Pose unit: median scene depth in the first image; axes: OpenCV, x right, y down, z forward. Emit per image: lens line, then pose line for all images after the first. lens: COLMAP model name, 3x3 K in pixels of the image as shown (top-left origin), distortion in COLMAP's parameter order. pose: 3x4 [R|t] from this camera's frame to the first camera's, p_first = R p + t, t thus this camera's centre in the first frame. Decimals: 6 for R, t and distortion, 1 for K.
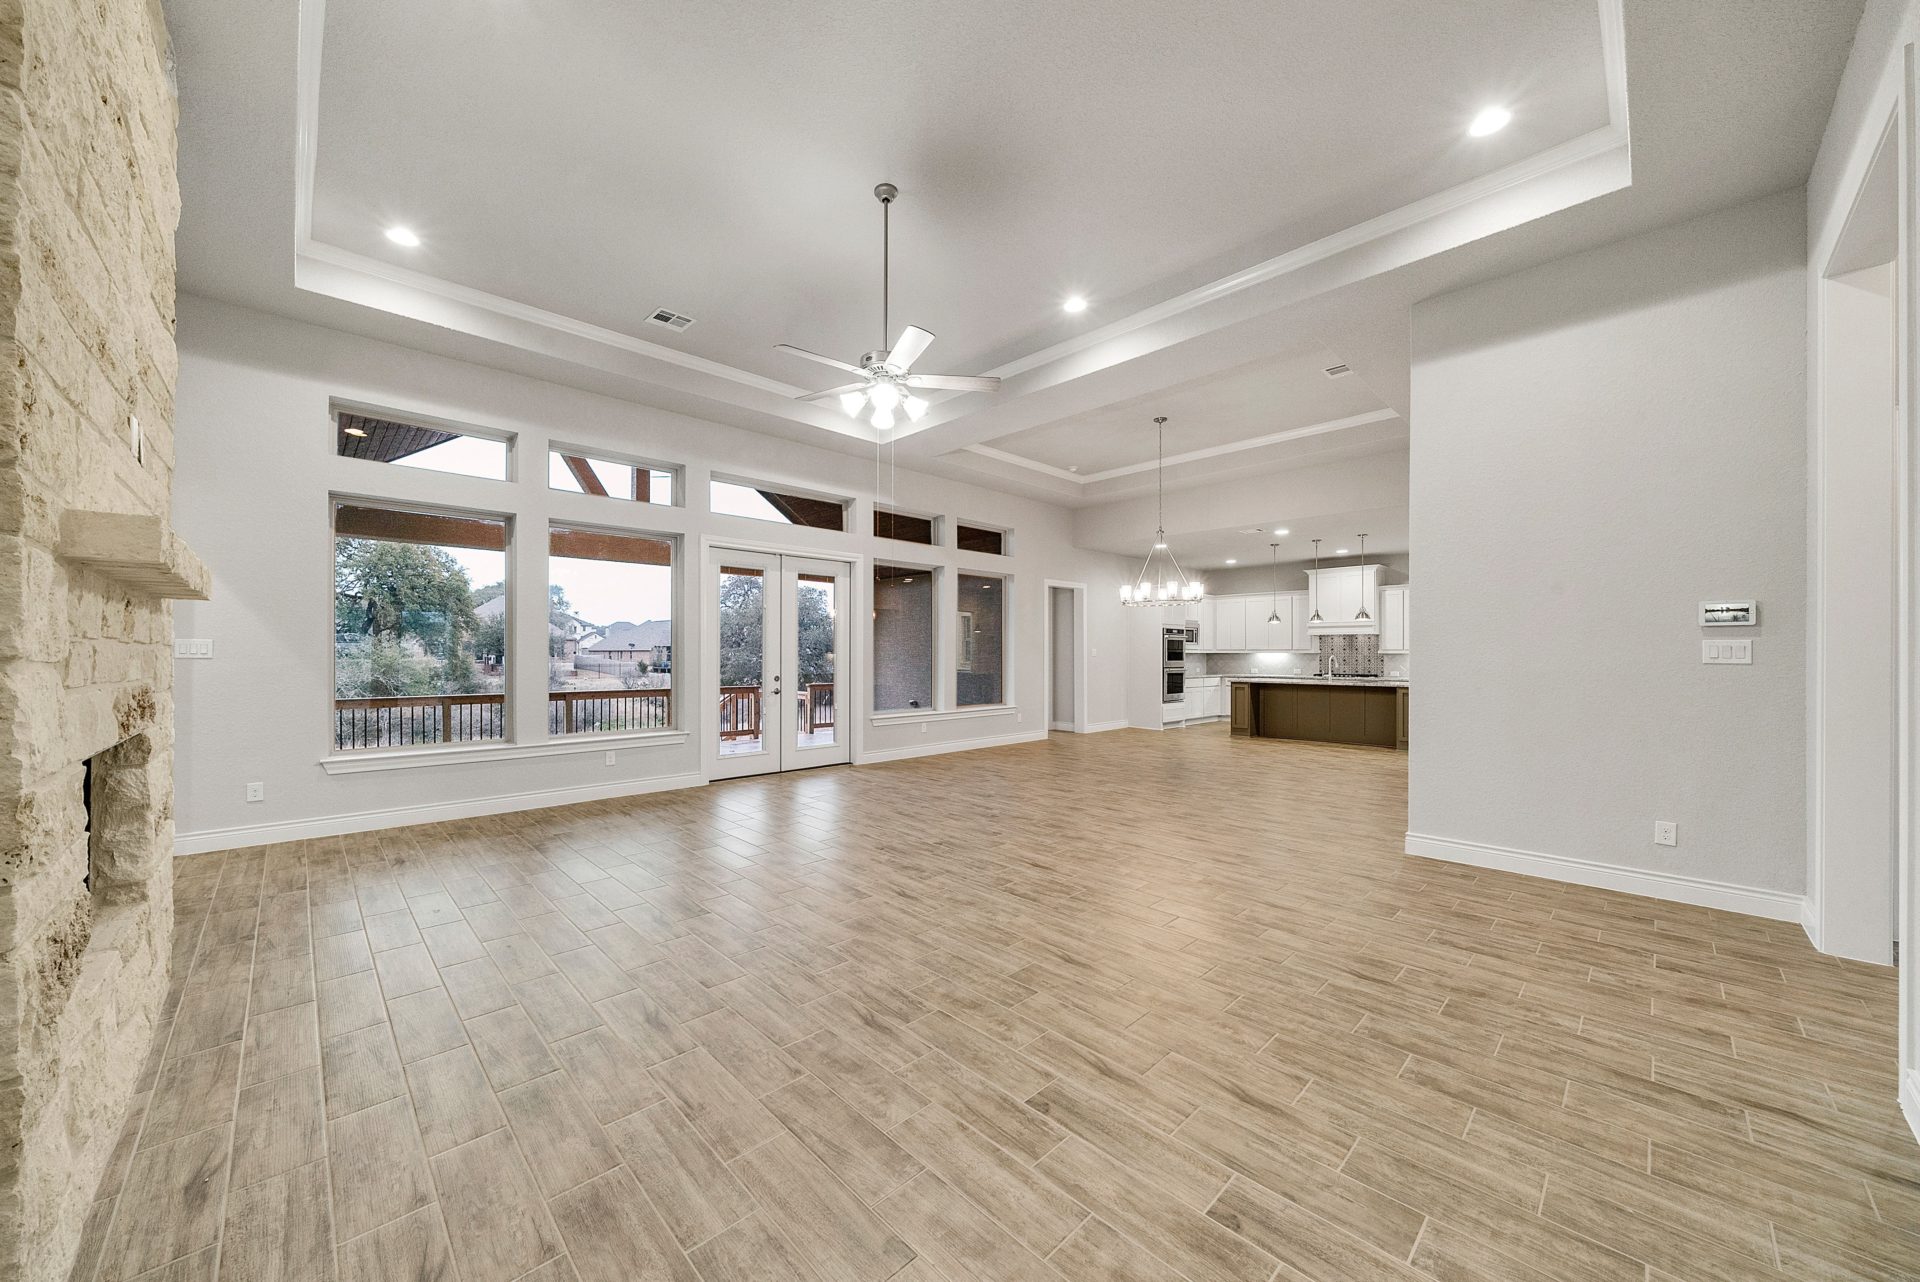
lens RADIAL K [[695.2, 0, 944.7], [0, 695.2, 653.9], [0, 0, 1]] dist [-0.004841, 0.000196]
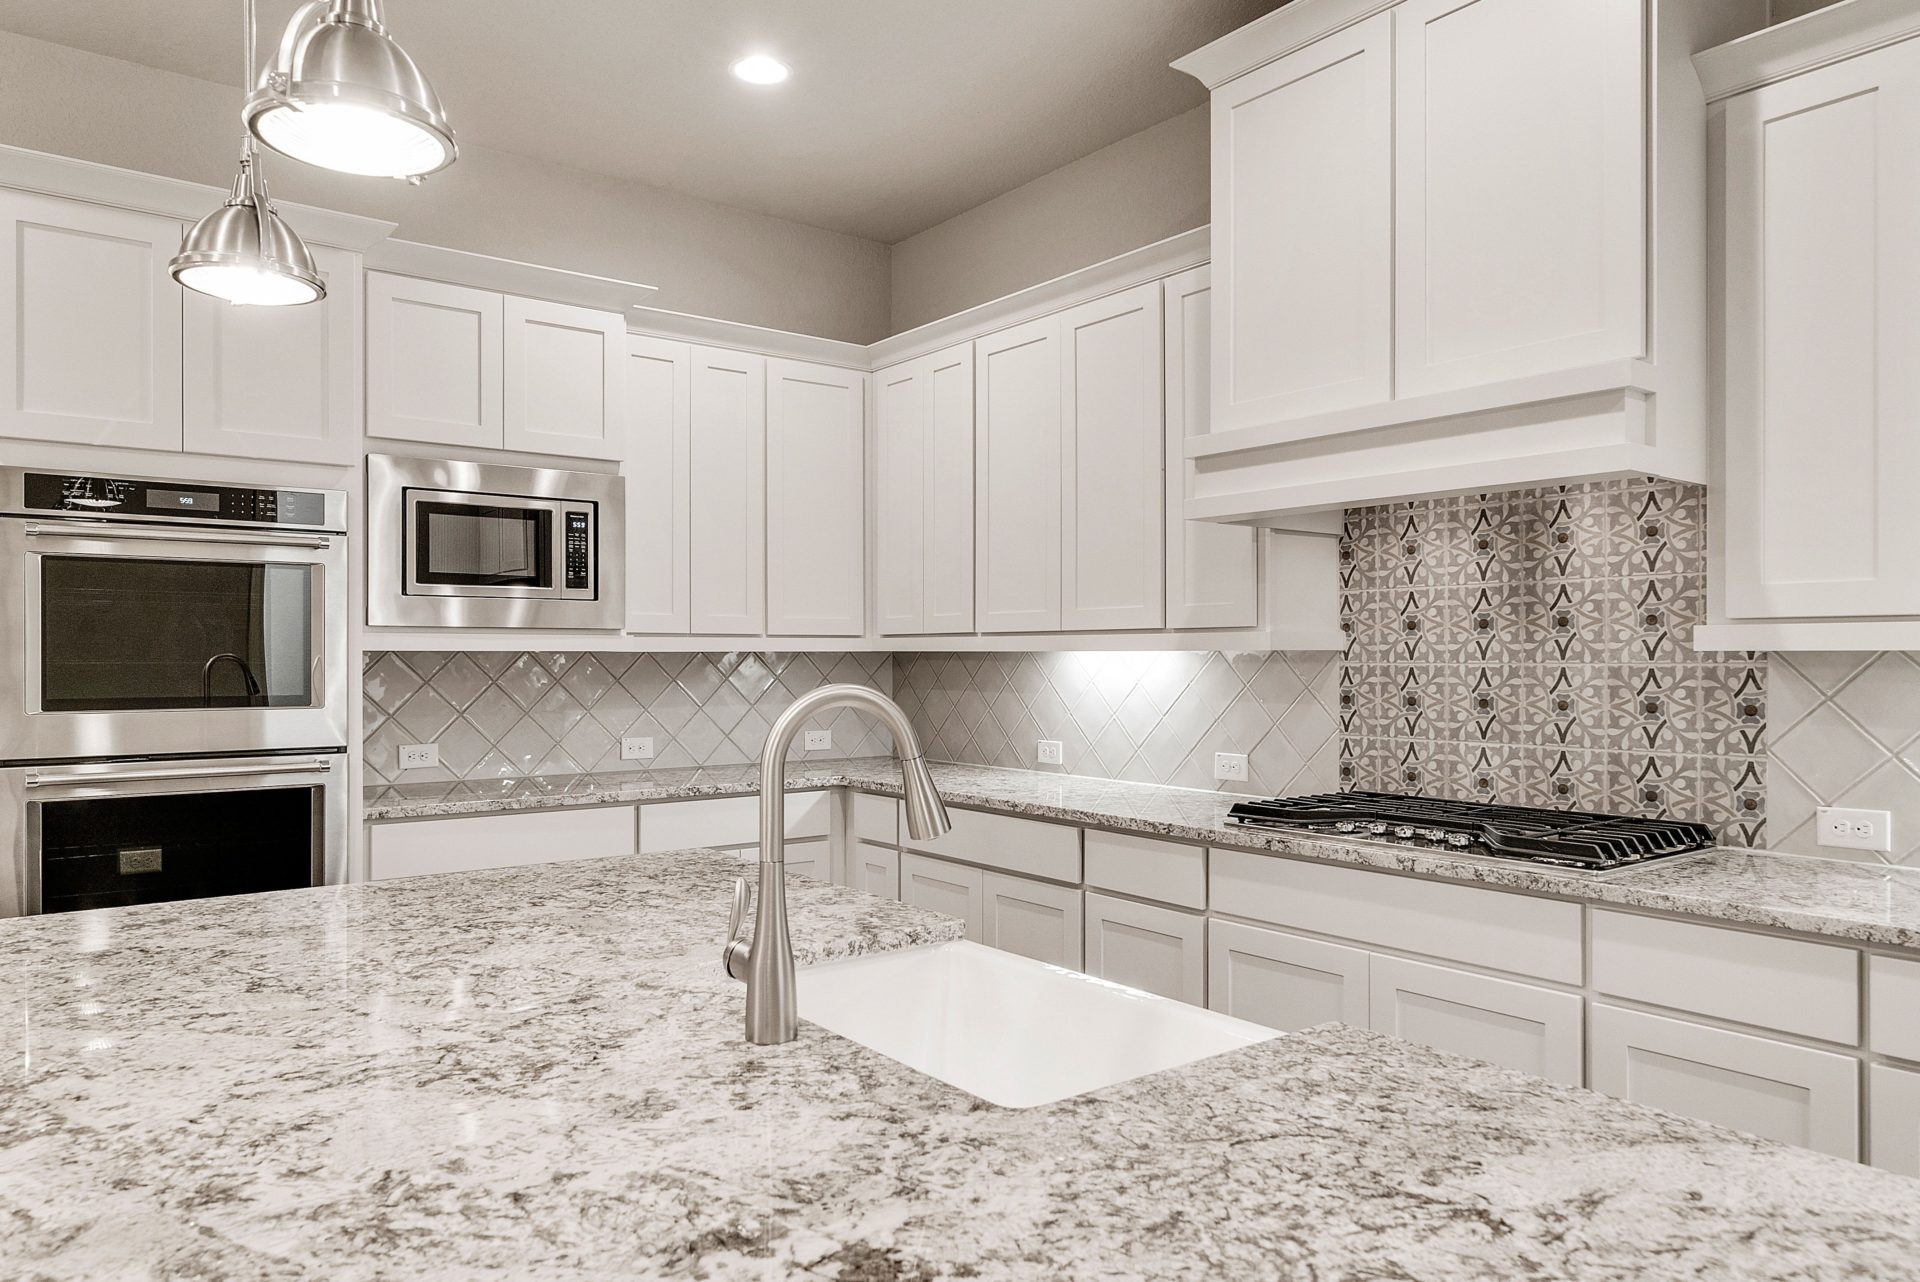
lens RADIAL K [[1242.4, 0, 949.6], [0, 1242.4, 661.1], [0, 0, 1]] dist [0.002227, -0.006733]
pose [[0.994742, -0.002085, -0.102393, 0.507608], [0.002416, 0.999992, 0.003112, 0.000016], [0.102386, -0.003343, 0.994739, 0.761861]]
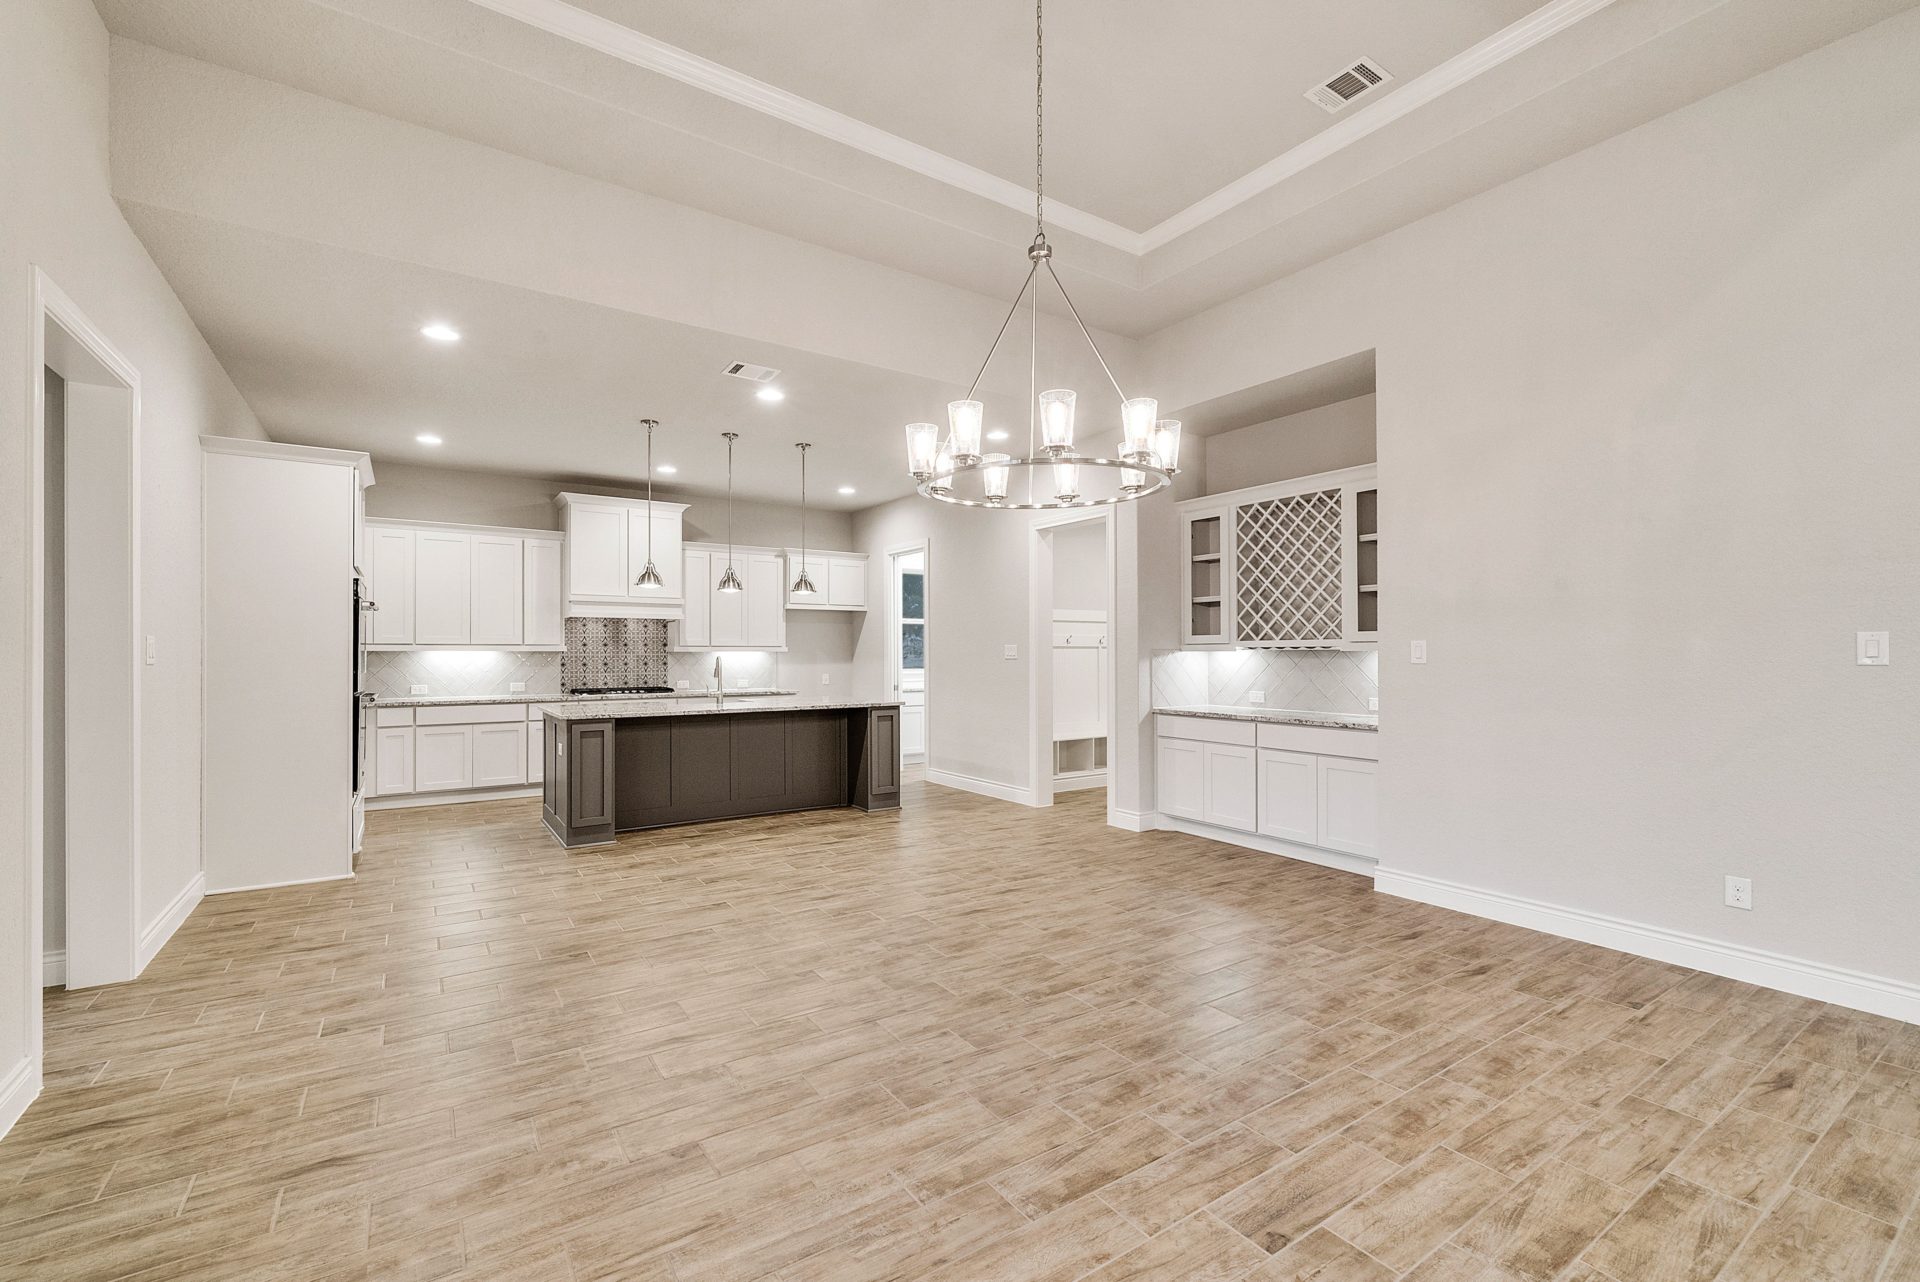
lens RADIAL K [[798.0, 0, 932.4], [0, 798.0, 644.5], [0, 0, 1]] dist [0.000113, -0.000452]
pose [[0.181510, 0.008207, 0.983355, -0.017848], [0.002351, 0.999959, -0.008780, -0.000326], [-0.983386, 0.003905, 0.181483, 0.634731]]
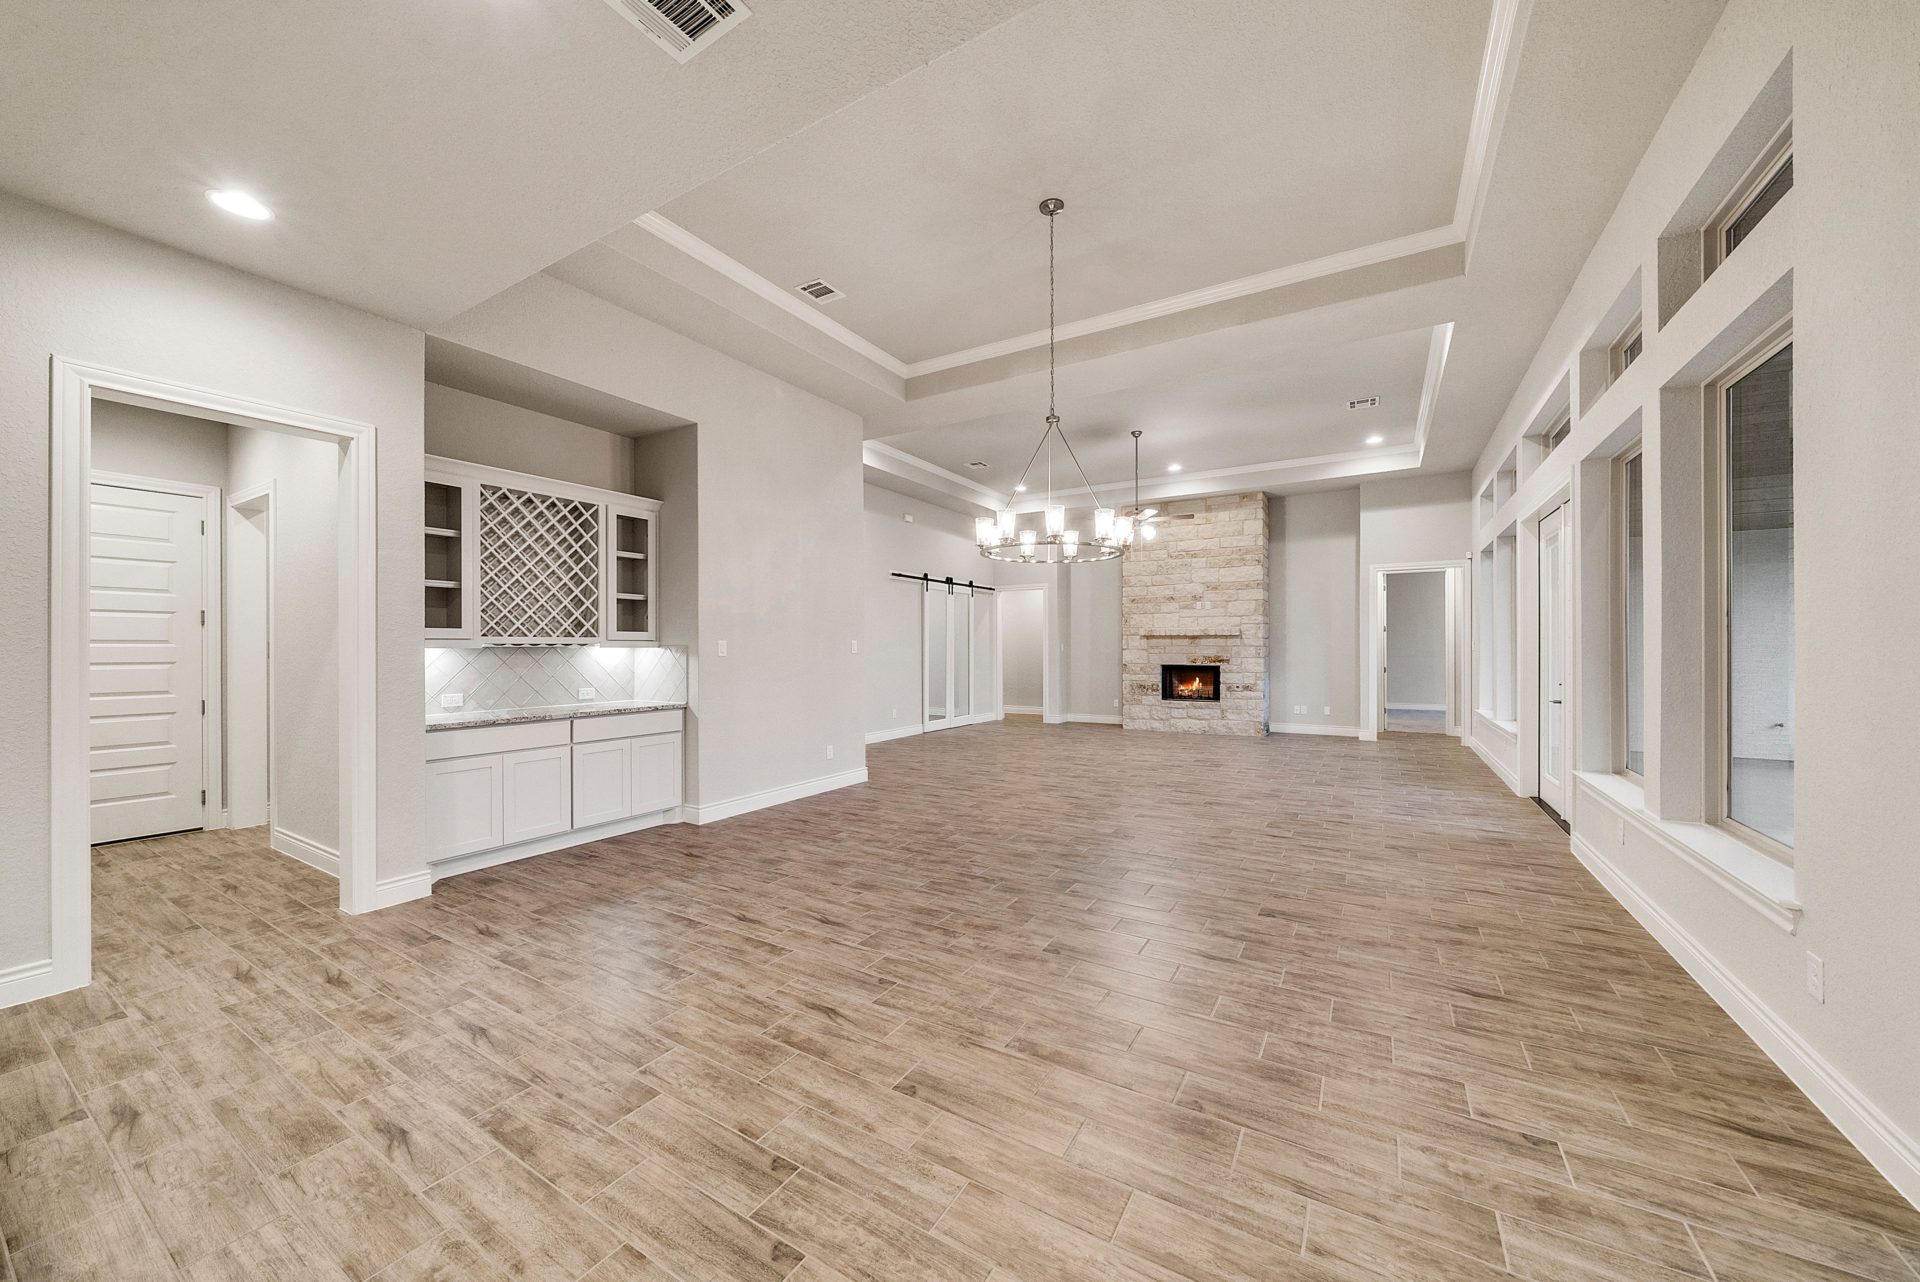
lens RADIAL K [[695.2, 0, 950.5], [0, 695.2, 641.7], [0, 0, 1]] dist [-0.004841, 0.000196]
pose [[-0.965122, -0.001736, -0.261796, 0.332197], [0.000609, 0.999960, -0.008873, 0.000018], [0.261801, -0.008723, -0.965082, 0.950062]]
